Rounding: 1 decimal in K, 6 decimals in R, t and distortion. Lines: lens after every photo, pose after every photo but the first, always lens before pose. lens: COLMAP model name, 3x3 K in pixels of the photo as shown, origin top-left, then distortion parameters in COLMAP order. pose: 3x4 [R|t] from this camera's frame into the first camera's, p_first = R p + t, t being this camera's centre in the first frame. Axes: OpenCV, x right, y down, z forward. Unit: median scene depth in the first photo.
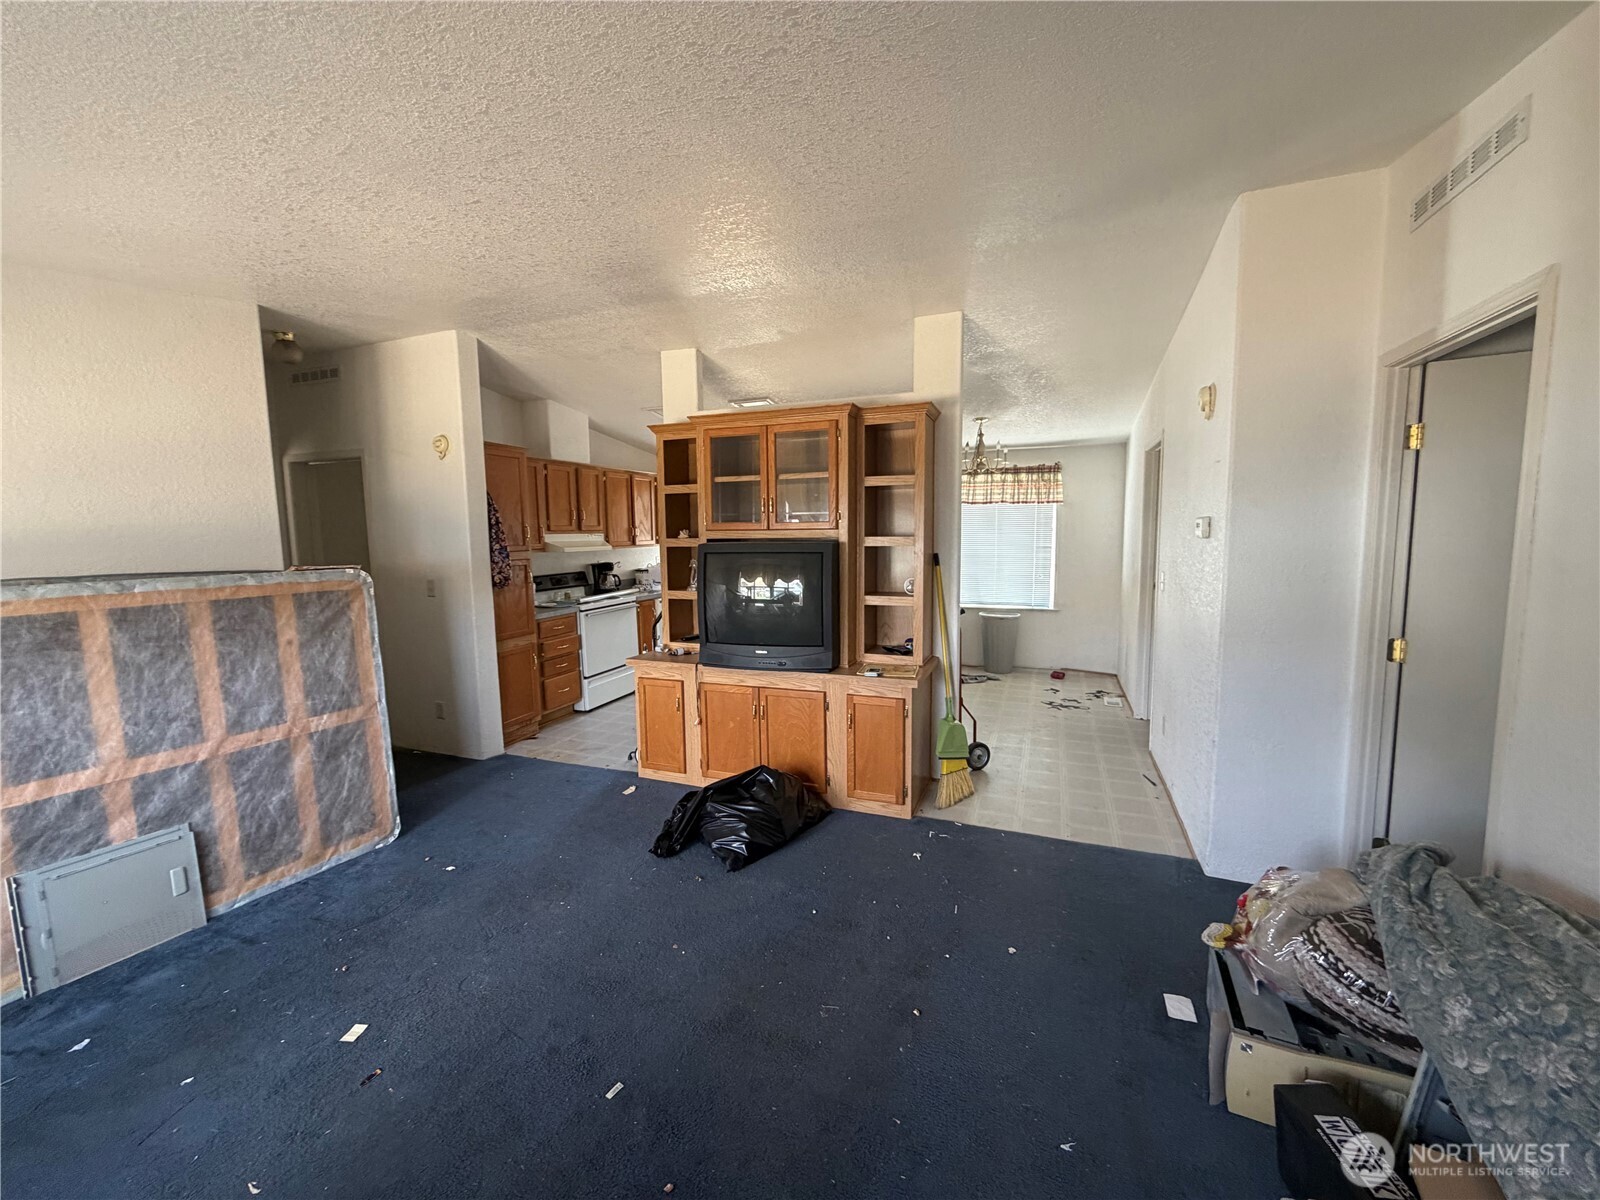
lens RADIAL K [[635.8, 0, 794.4], [0, 635.8, 599.2], [0, 0, 1]] dist [-0.003960, -0.000276]
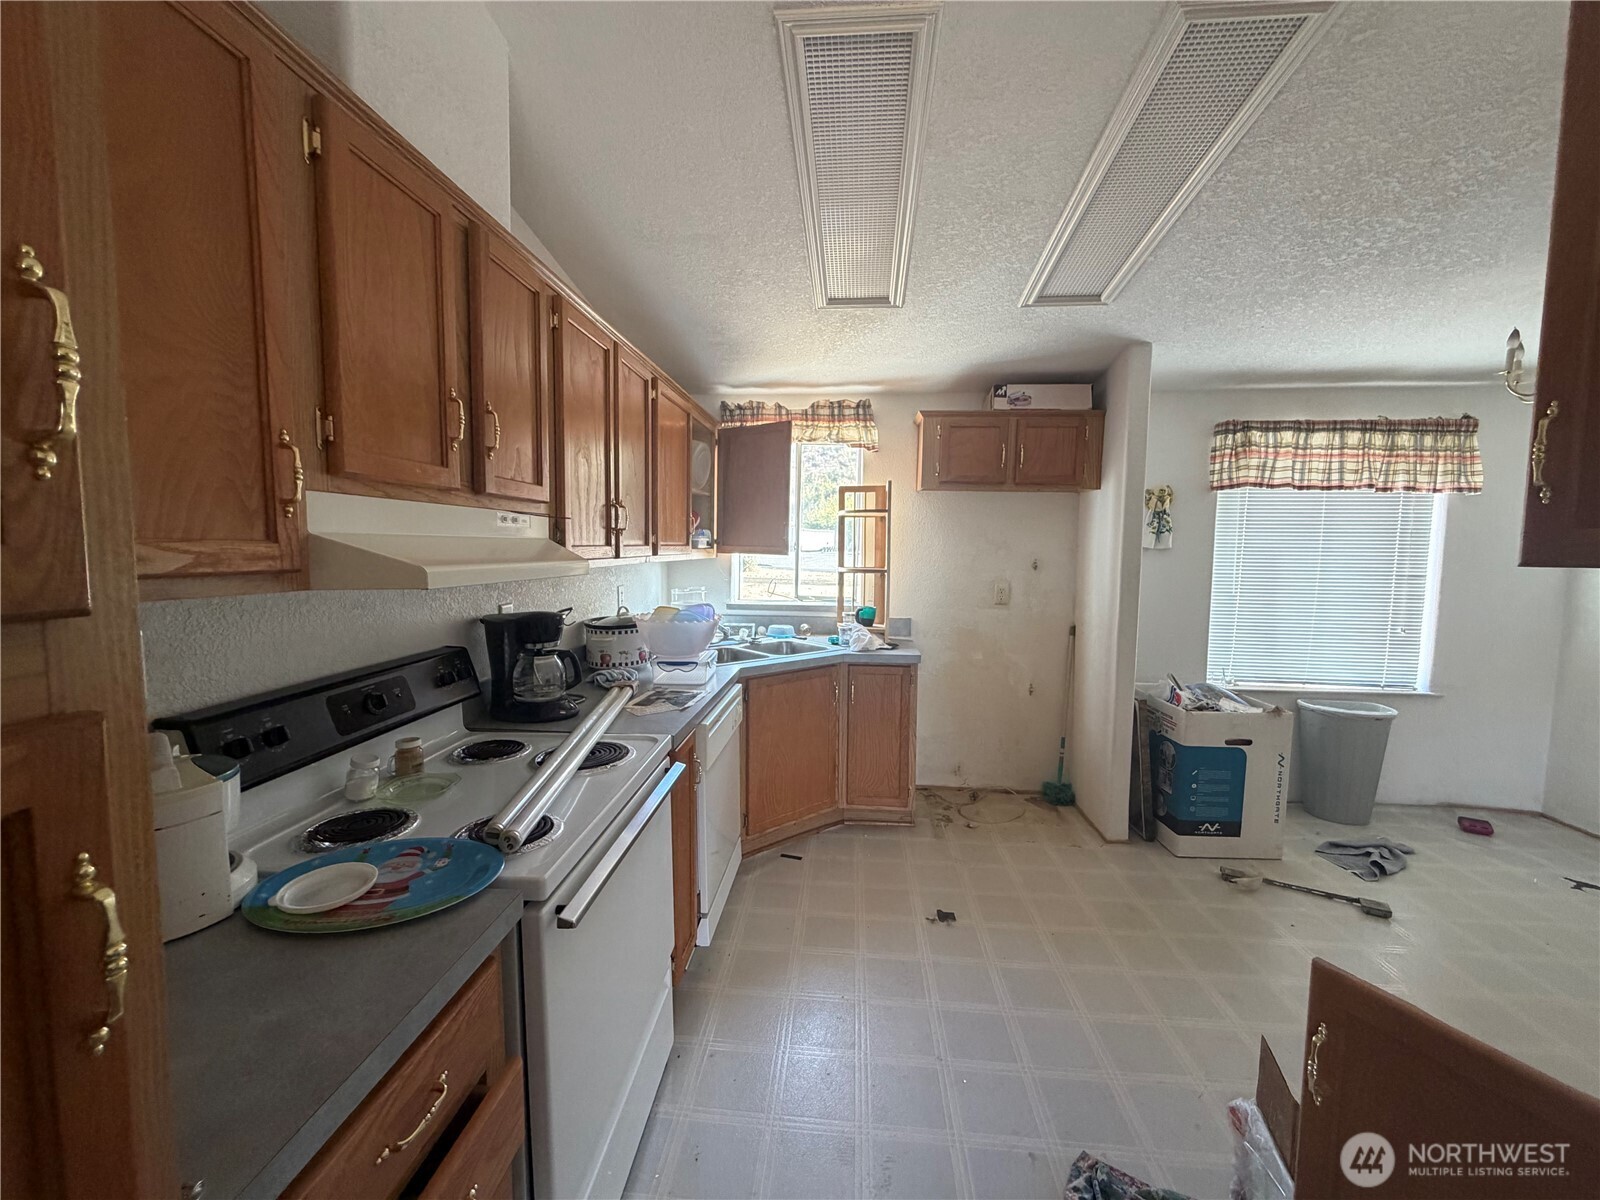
lens RADIAL K [[635.8, 0, 794.4], [0, 635.8, 599.2], [0, 0, 1]] dist [-0.003960, -0.000276]
pose [[0.959110, 0.000224, 0.283034, -0.265670], [0.006825, 0.999691, -0.023921, -0.056669], [-0.282952, 0.024875, 0.958812, 0.674654]]
